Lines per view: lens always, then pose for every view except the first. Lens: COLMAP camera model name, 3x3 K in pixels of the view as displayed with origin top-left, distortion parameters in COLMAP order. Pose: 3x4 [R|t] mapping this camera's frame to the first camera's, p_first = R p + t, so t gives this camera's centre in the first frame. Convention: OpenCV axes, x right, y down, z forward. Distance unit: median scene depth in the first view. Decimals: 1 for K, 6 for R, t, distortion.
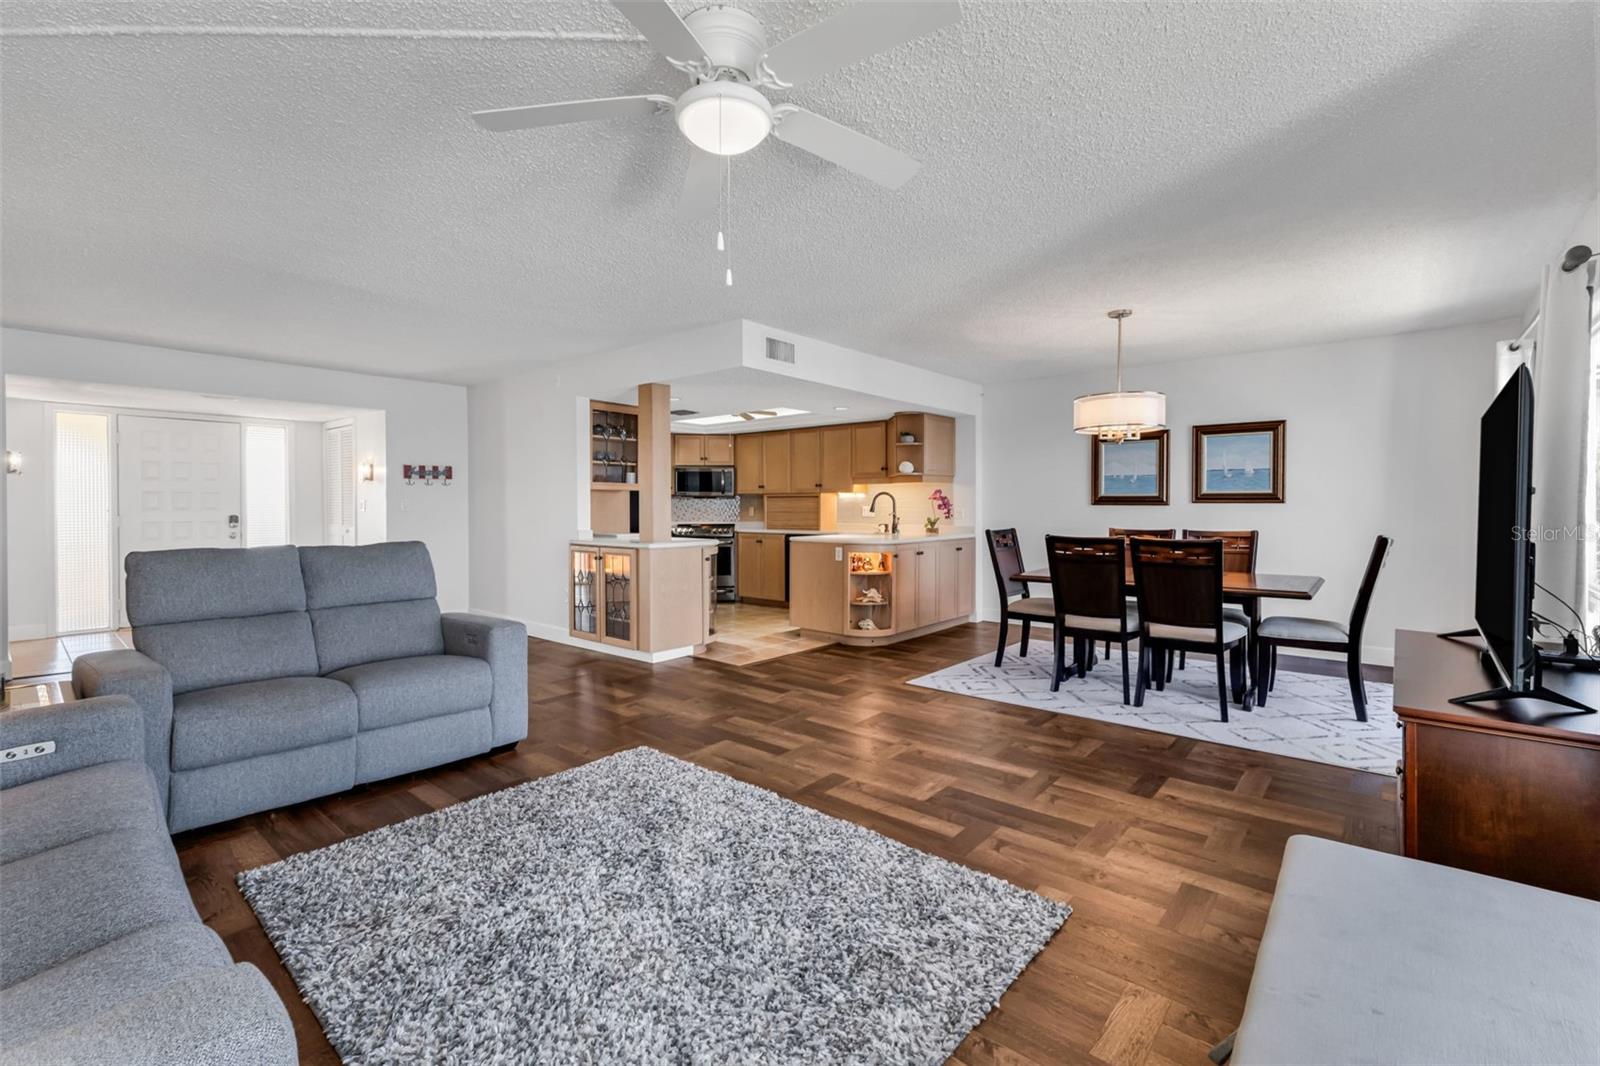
lens RADIAL K [[703.2, 0, 799.0], [0, 703.2, 505.0], [0, 0, 1]] dist [0.004619, 0.000020]
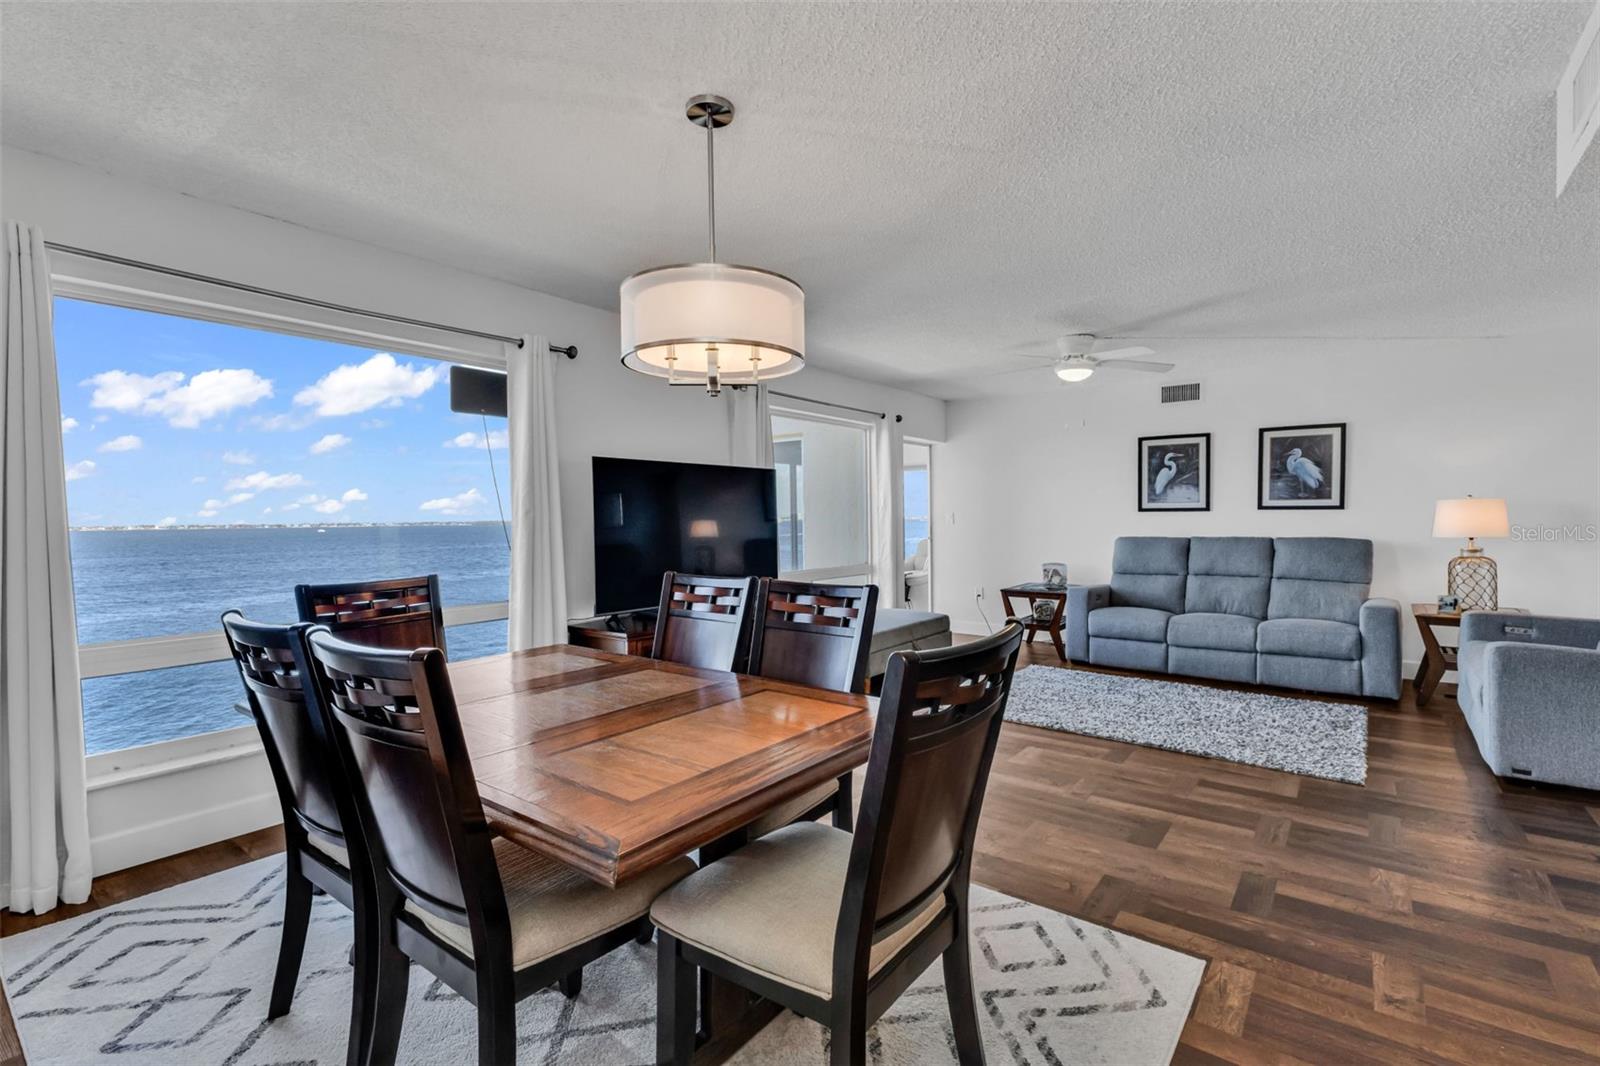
lens RADIAL K [[731.3, 0, 795.4], [0, 731.3, 525.8], [0, 0, 1]] dist [0.001718, 0.000169]
pose [[-0.998797, 0.012829, -0.047323, 0.359880], [0.012216, 0.999838, 0.013234, -0.004635], [0.047485, 0.012640, -0.998792, 1.256536]]
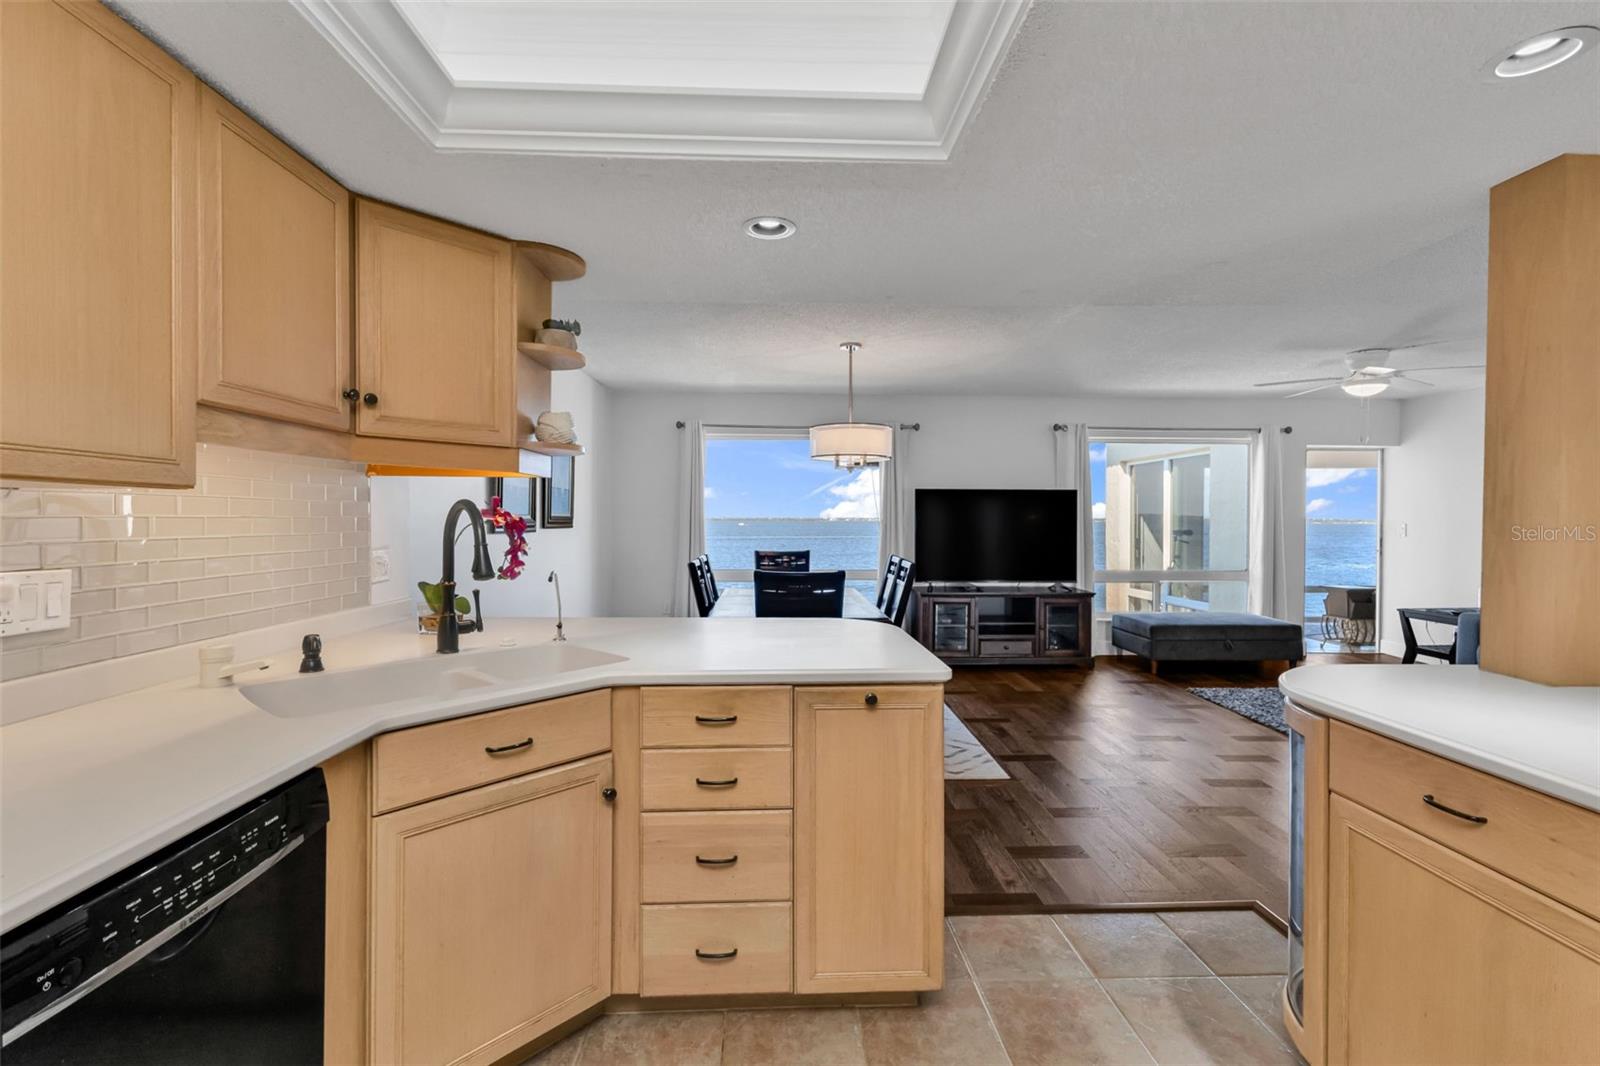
lens RADIAL K [[716.6, 0, 792.7], [0, 716.6, 523.4], [0, 0, 1]] dist [0.010034, -0.000186]
pose [[-0.667005, -0.007152, 0.745019, -0.224611], [-0.001718, 0.999966, 0.008061, -0.015438], [-0.745051, 0.004097, -0.666994, 1.488704]]
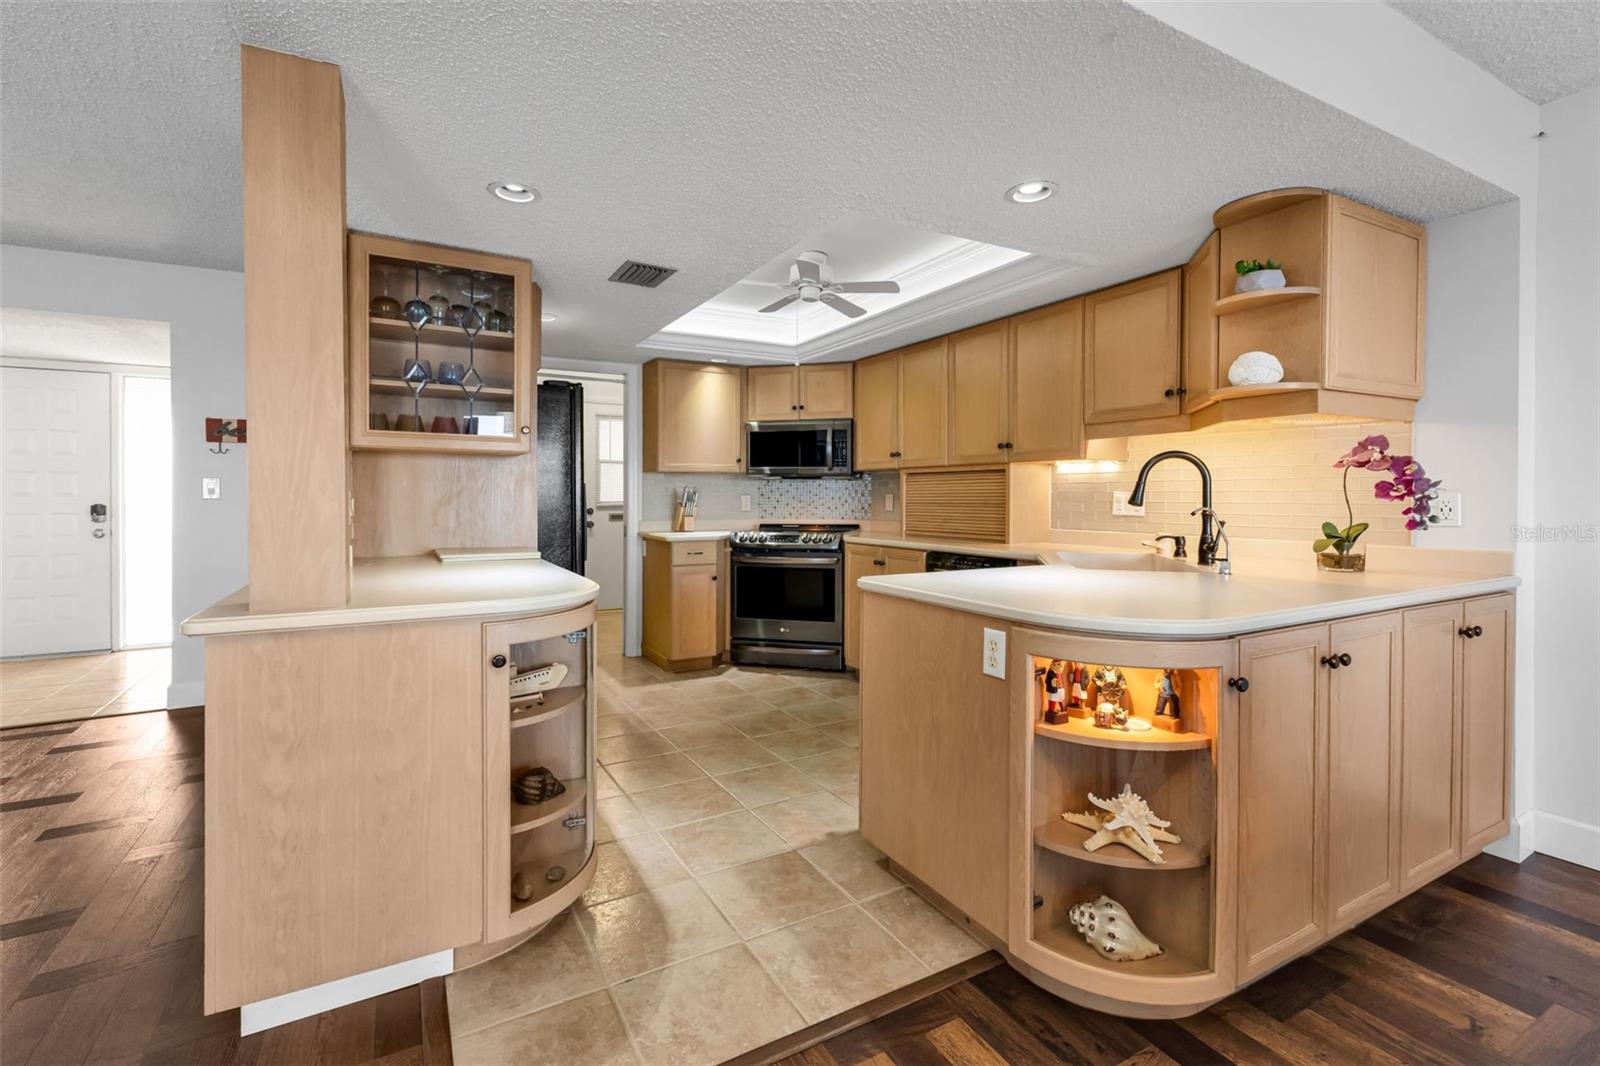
lens RADIAL K [[706.3, 0, 748.8], [0, 706.3, 499.7], [0, 0, 1]] dist [0.021697, -0.015941]
pose [[0.917617, 0.002412, -0.397459, 0.090450], [-0.000132, 0.999983, 0.005763, 0.006549], [0.397466, -0.005235, 0.917602, 0.795909]]
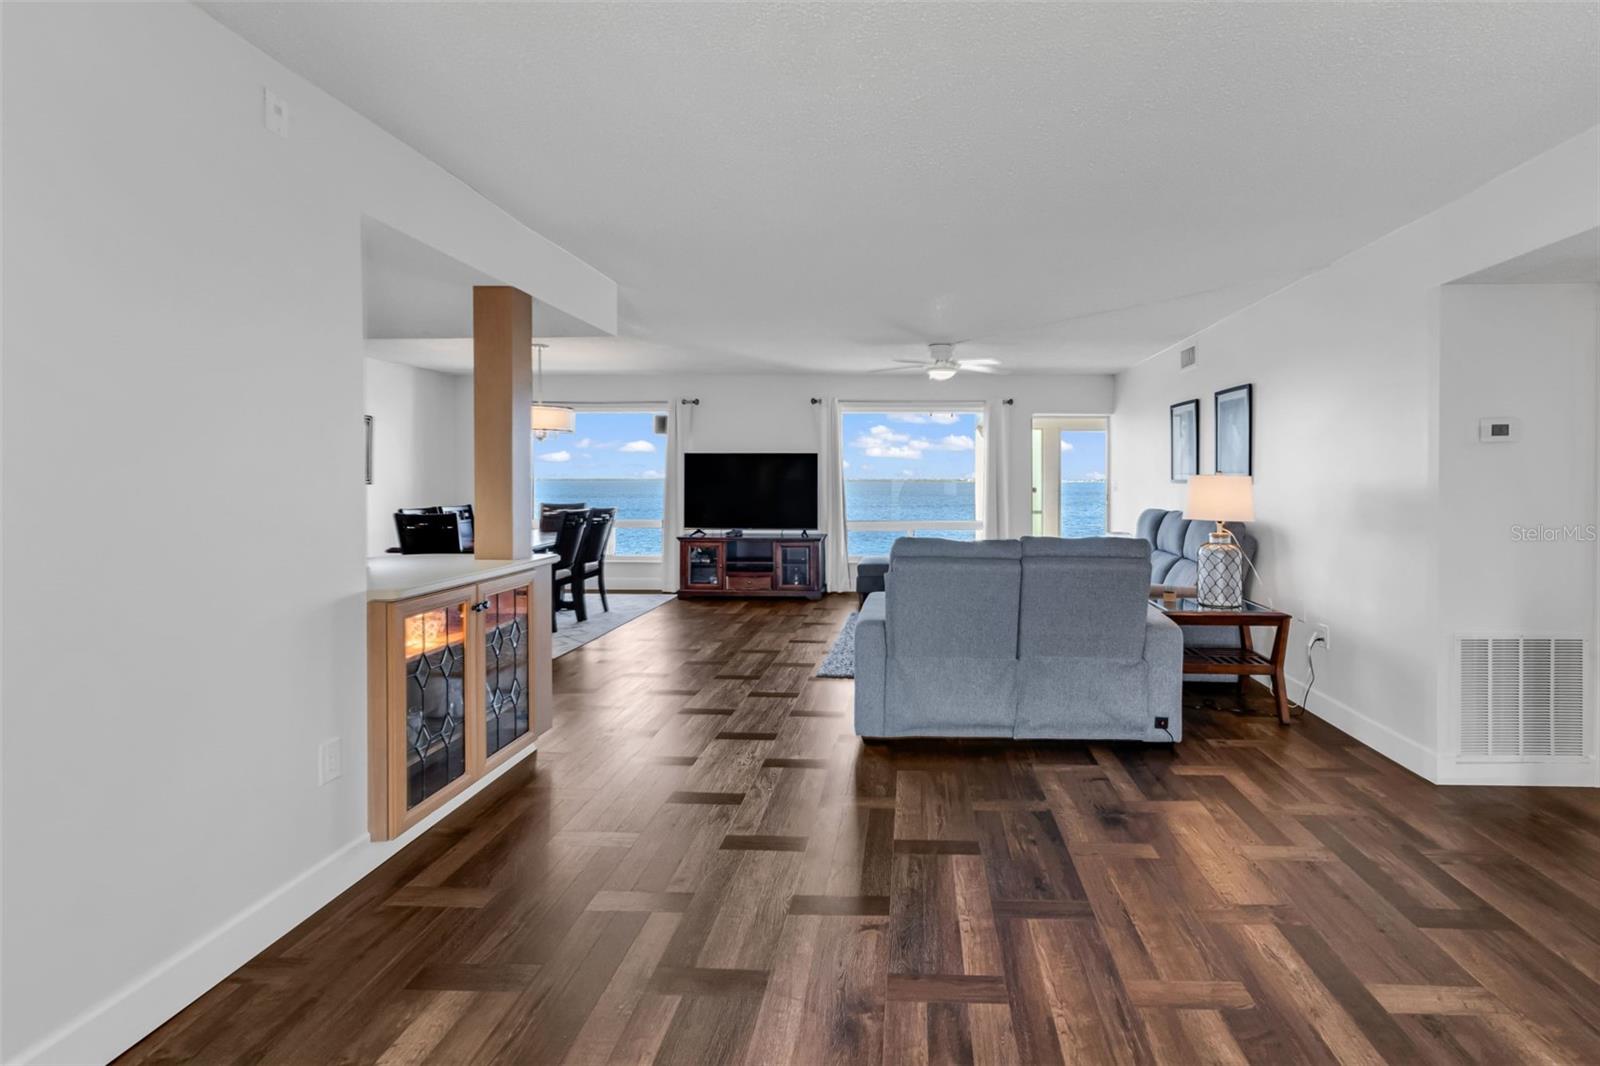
lens RADIAL K [[745.1, 0, 886.6], [0, 745.1, 483.3], [0, 0, 1]] dist [0.002068, 0.000158]
pose [[-0.624727, -0.006052, 0.780820, -0.906602], [0.000821, 0.999964, 0.008407, -0.014309], [-0.780843, 0.005893, -0.624700, 1.165612]]
